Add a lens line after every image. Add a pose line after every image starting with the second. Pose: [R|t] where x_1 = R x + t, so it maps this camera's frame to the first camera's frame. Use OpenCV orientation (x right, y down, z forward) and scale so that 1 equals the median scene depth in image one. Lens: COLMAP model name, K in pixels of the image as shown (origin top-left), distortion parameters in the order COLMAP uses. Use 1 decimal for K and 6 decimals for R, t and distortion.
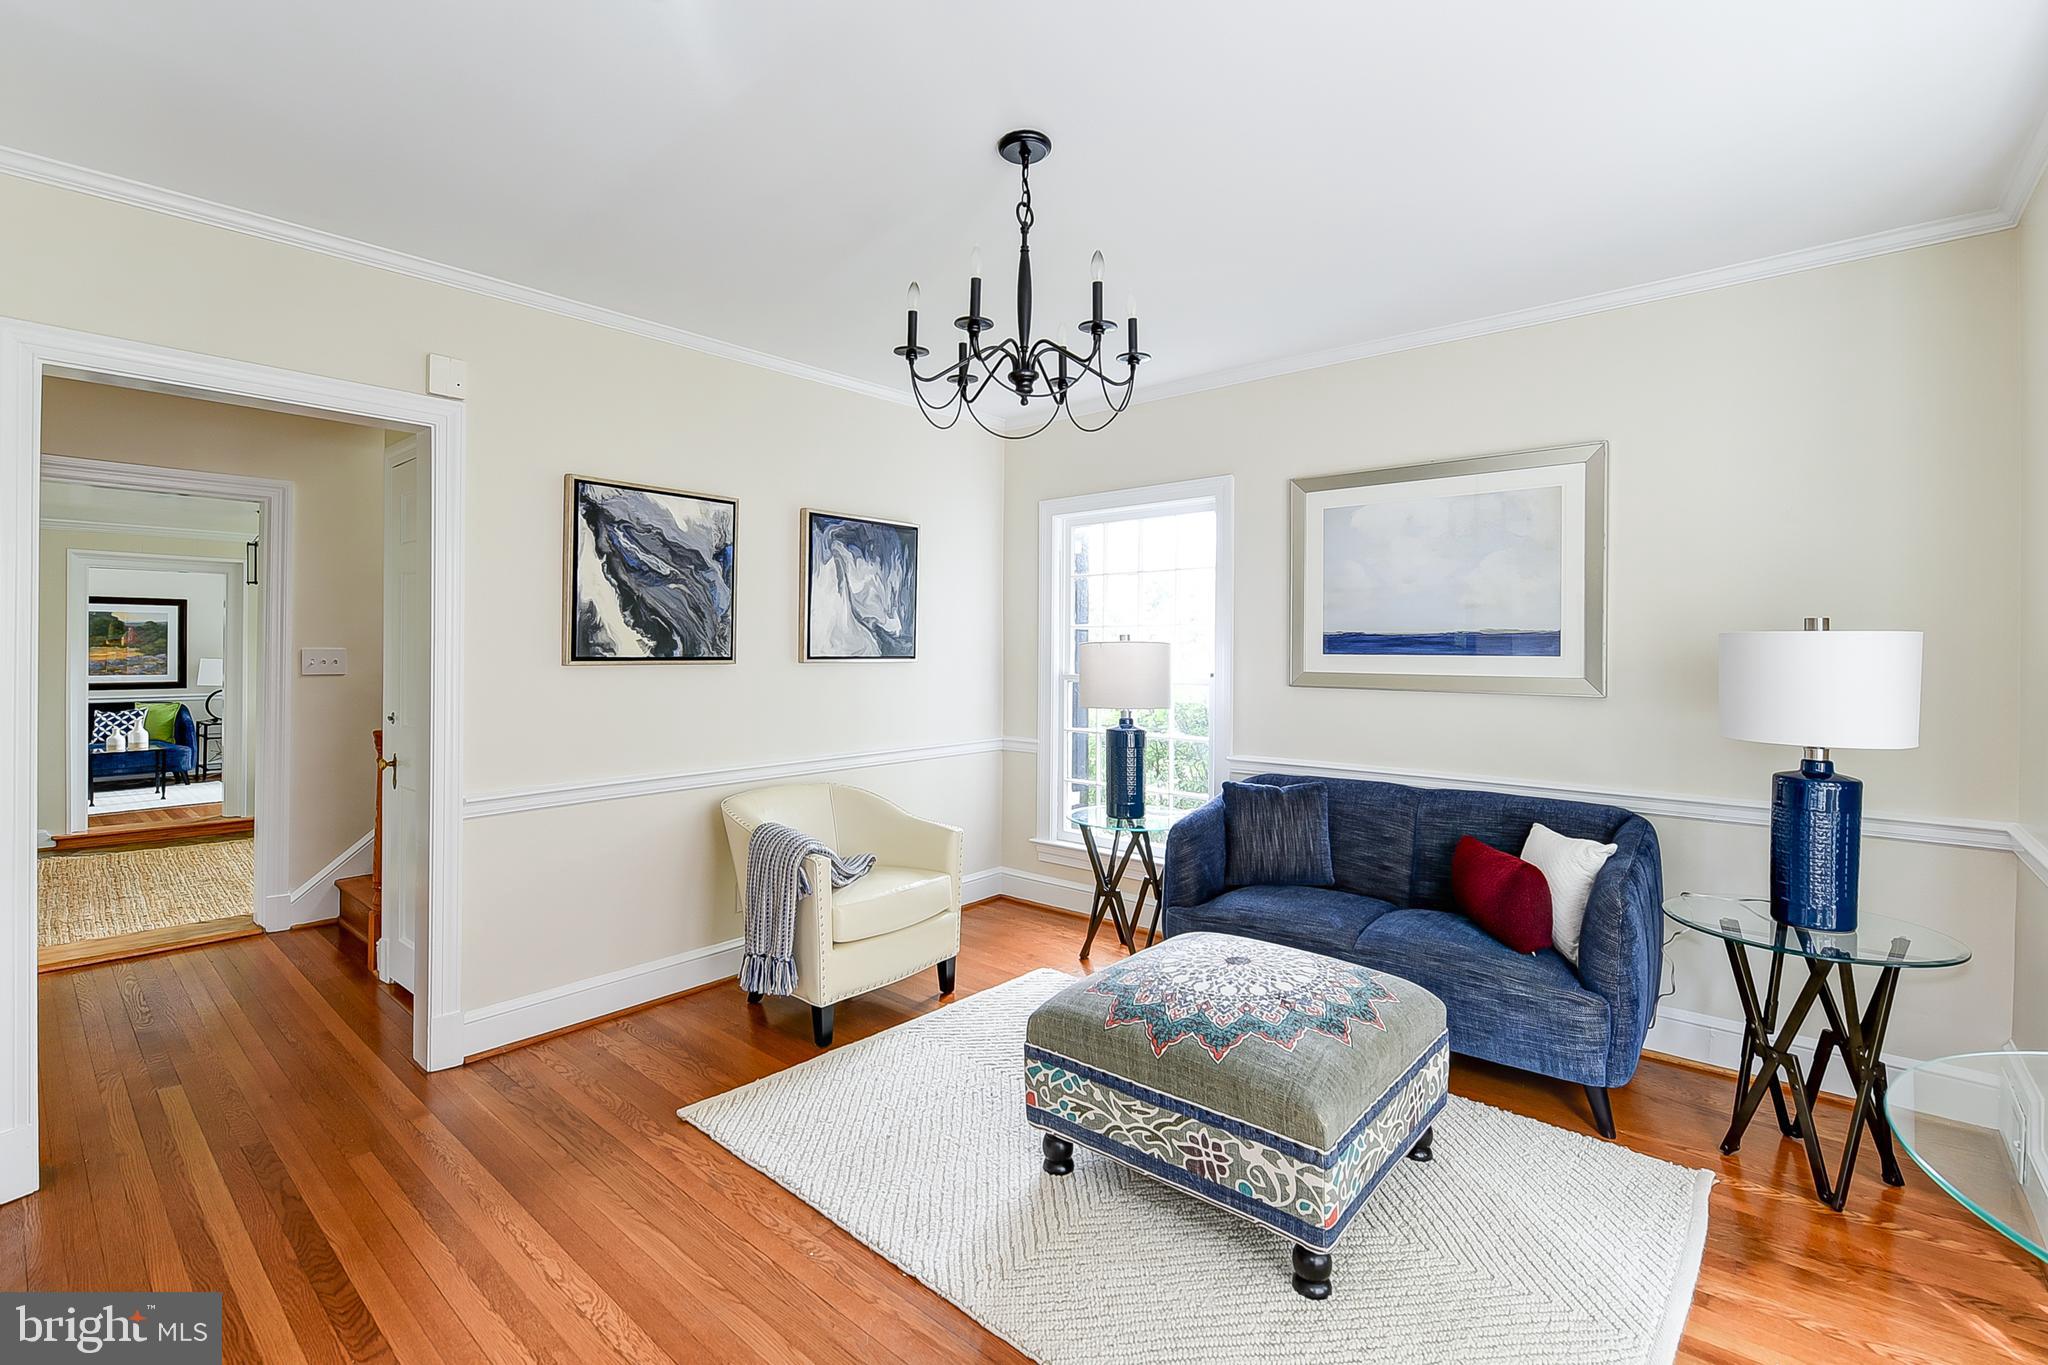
lens RADIAL K [[917.2, 0, 1016.7], [0, 917.2, 659.5], [0, 0, 1]] dist [0.011097, -0.000053]
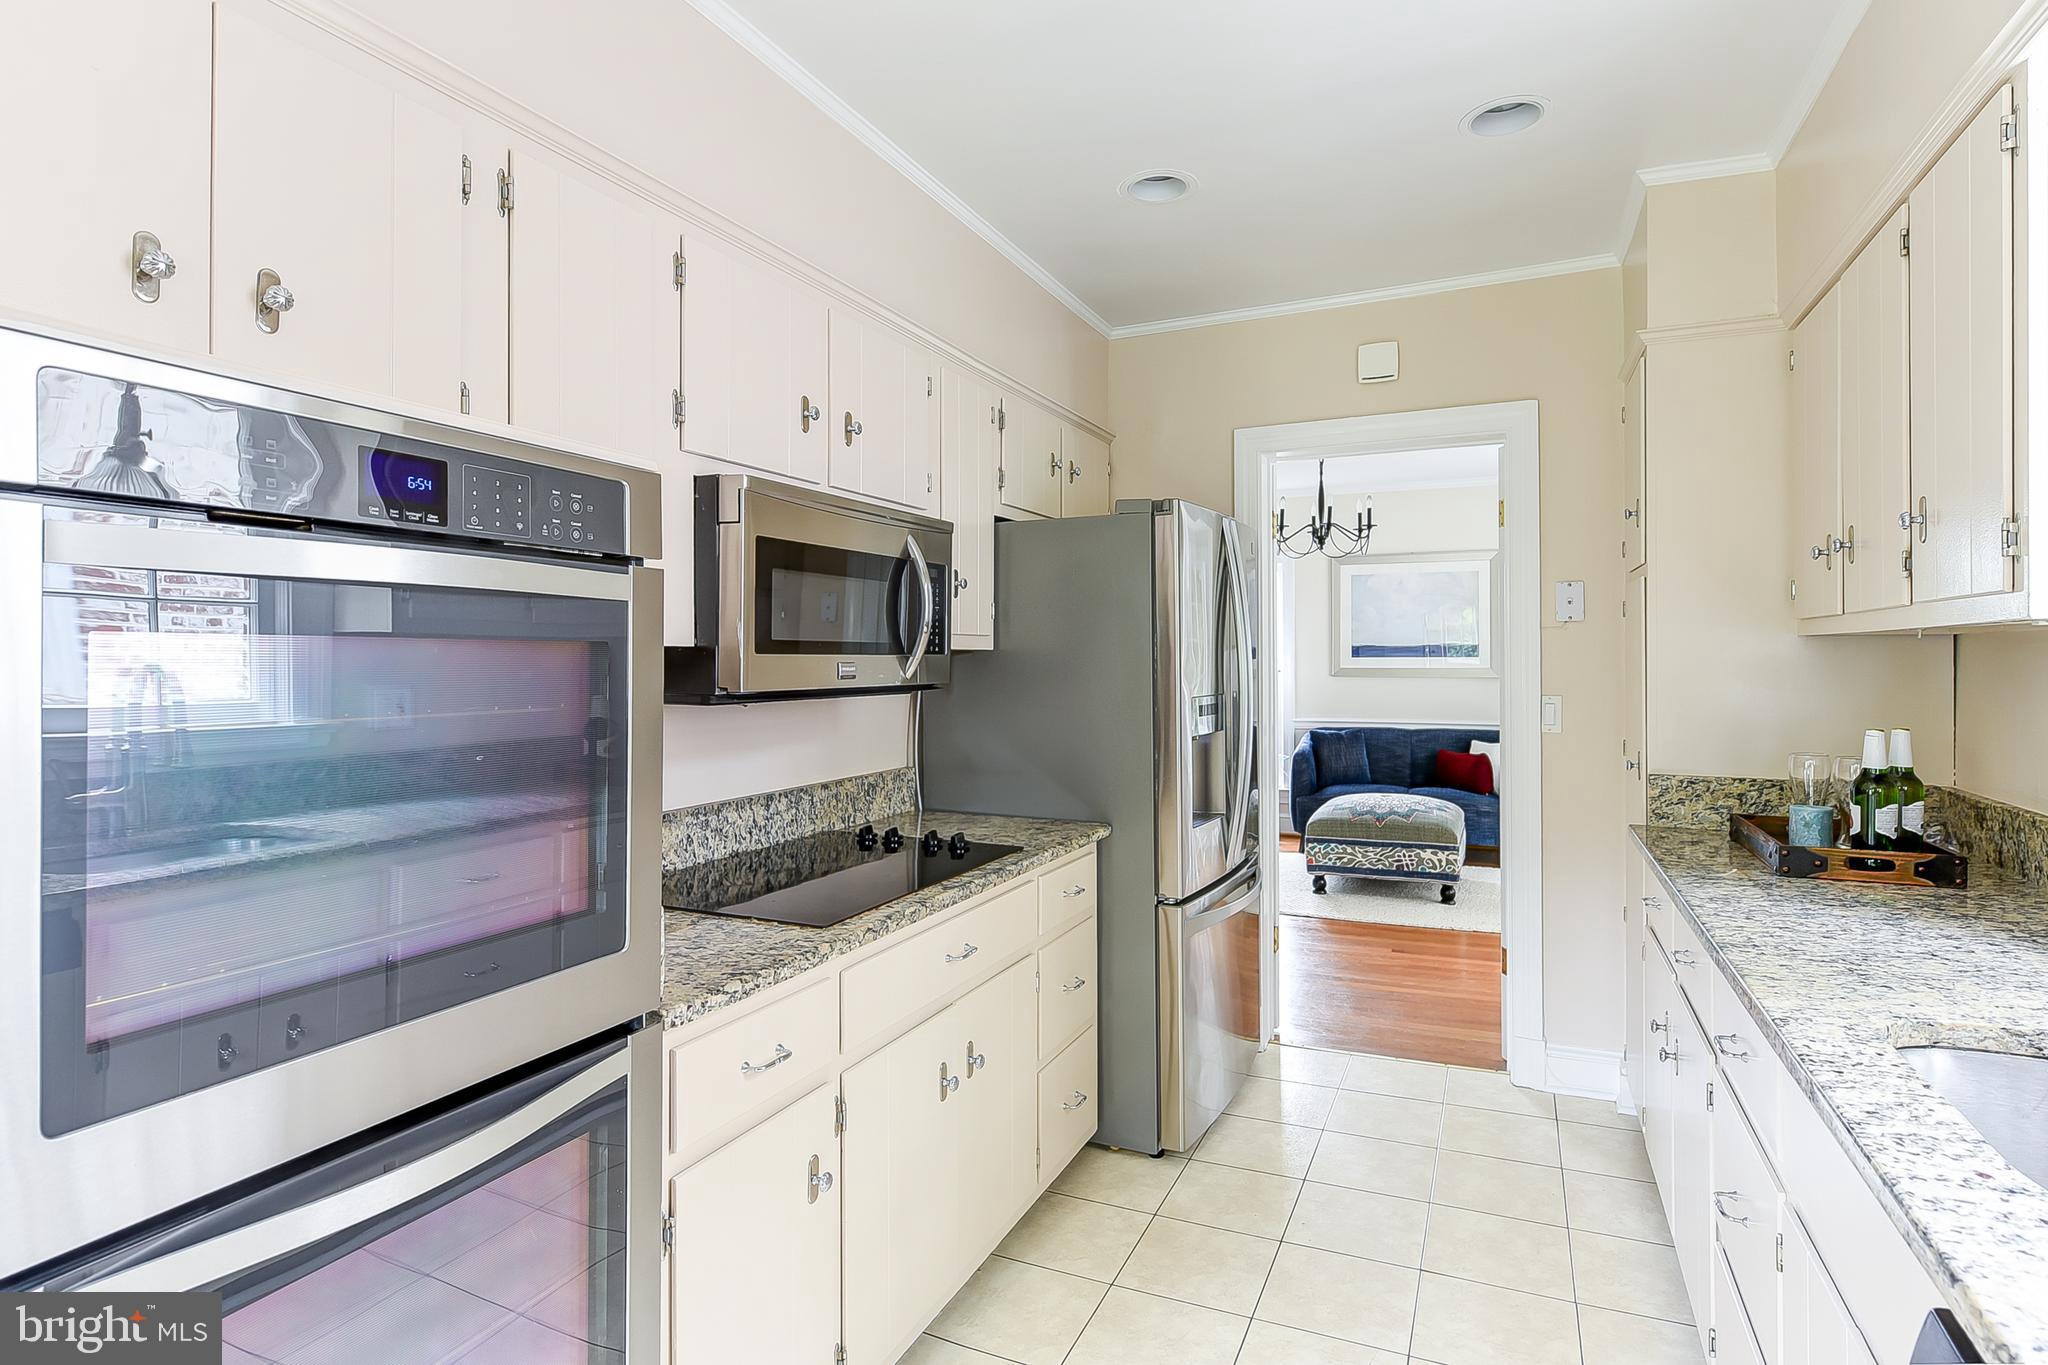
lens RADIAL K [[1064.3, 0, 1029.5], [0, 1064.3, 670.1], [0, 0, 1]] dist [-0.001263, -0.000079]
pose [[0.956495, -0.013686, 0.291428, -1.404261], [0.013606, 0.999905, 0.002303, 0.008103], [-0.291432, 0.001763, 0.956590, -1.272811]]
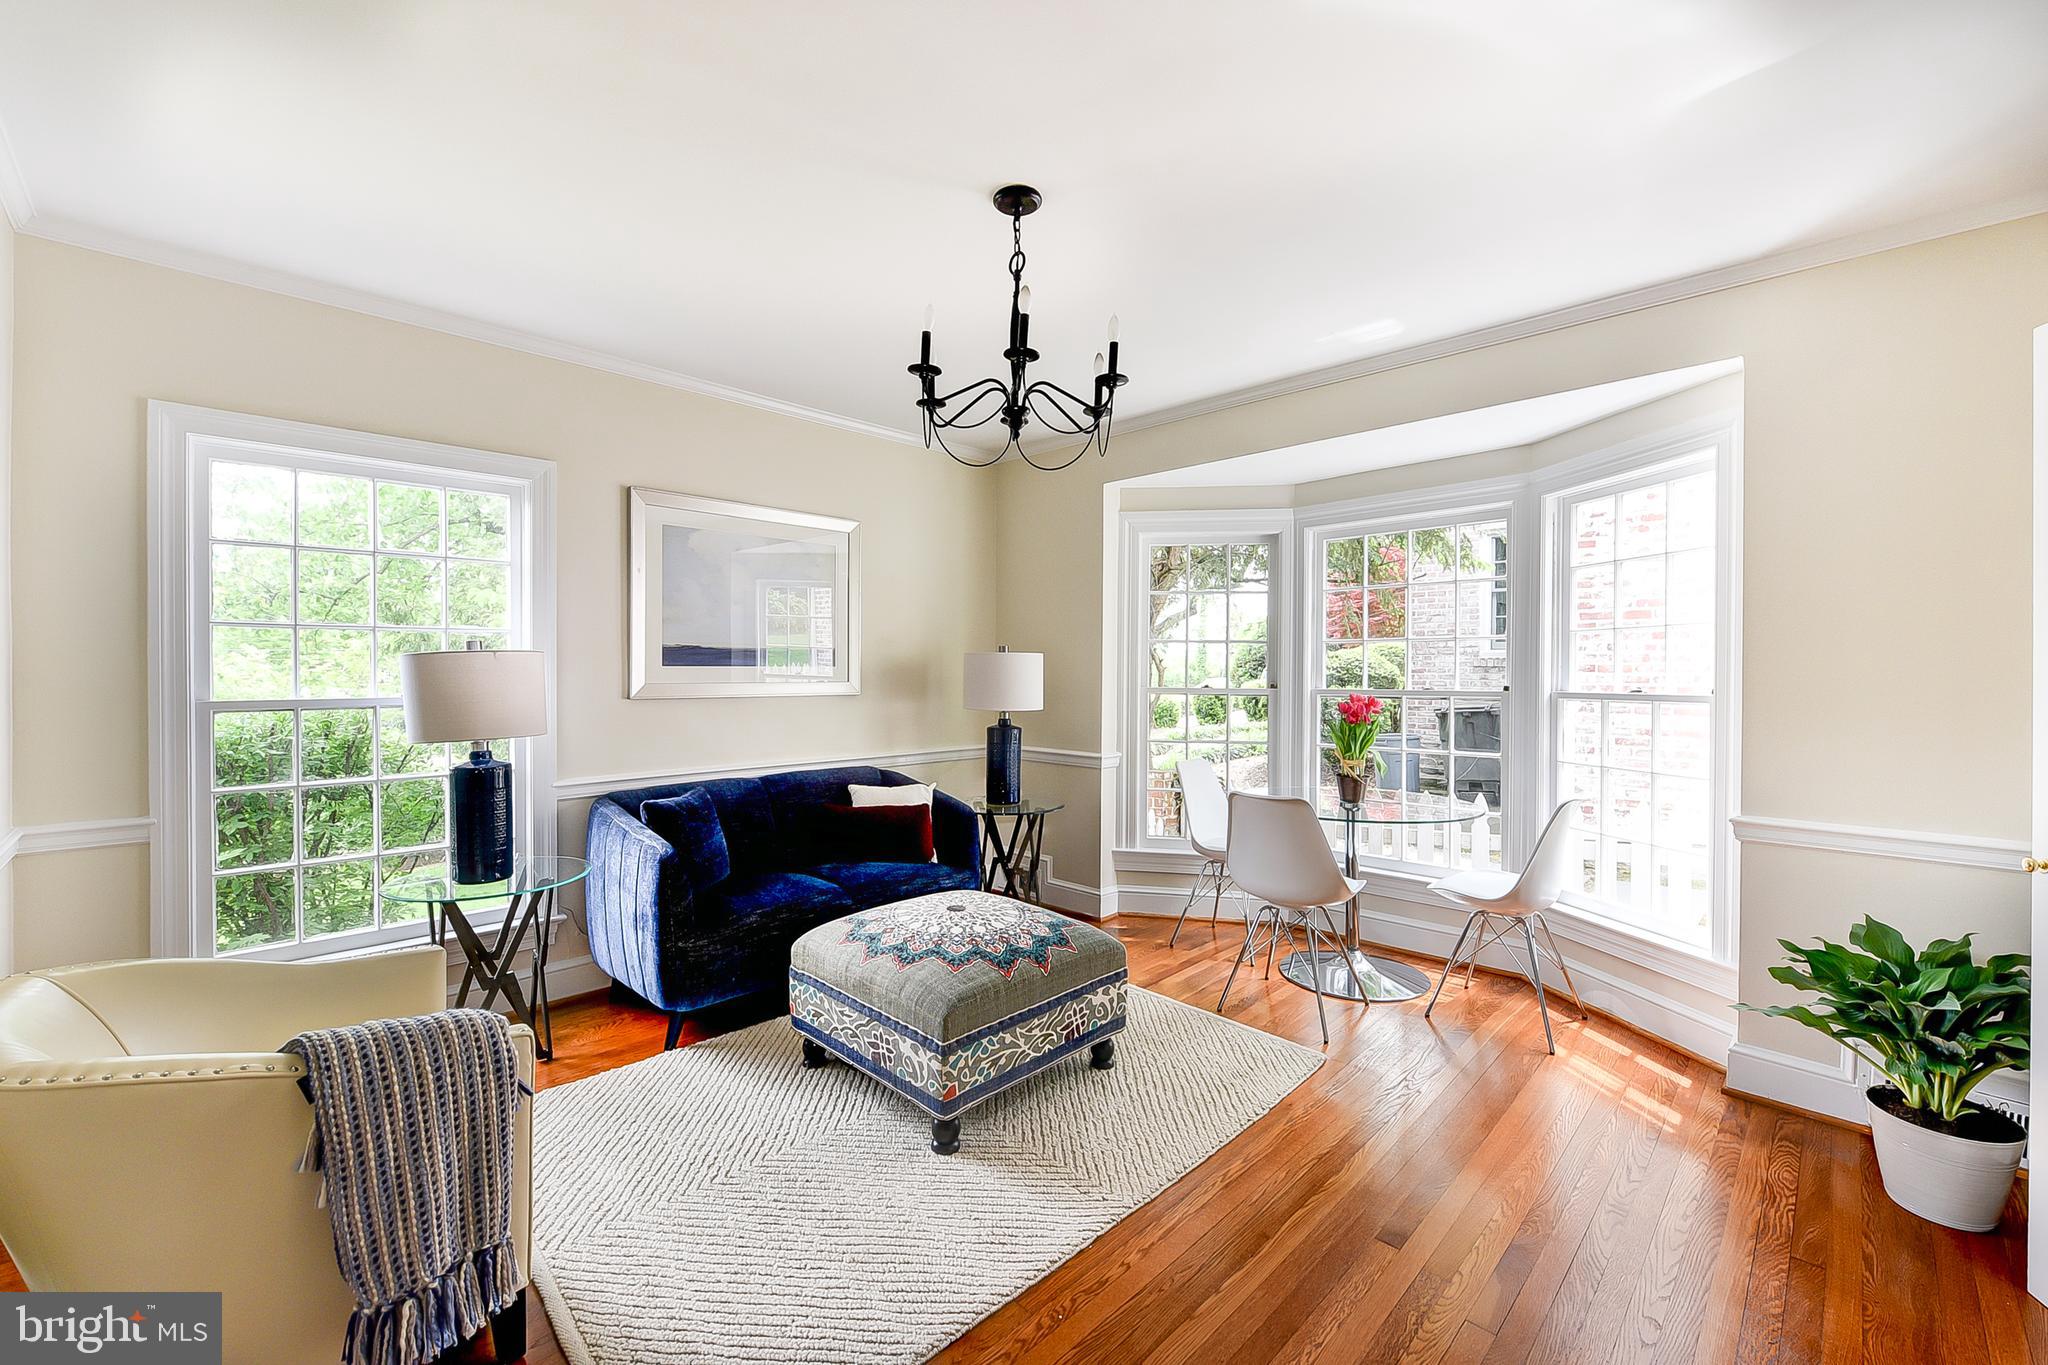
lens RADIAL K [[831.6, 0, 1024.0], [0, 831.6, 682.5], [0, 0, 1]] dist [-0.000210, -0.000018]
pose [[0.069667, -0.019450, 0.997381, -0.936436], [0.010970, 0.999764, 0.018731, -0.000955], [-0.997510, 0.009637, 0.069864, 0.877972]]
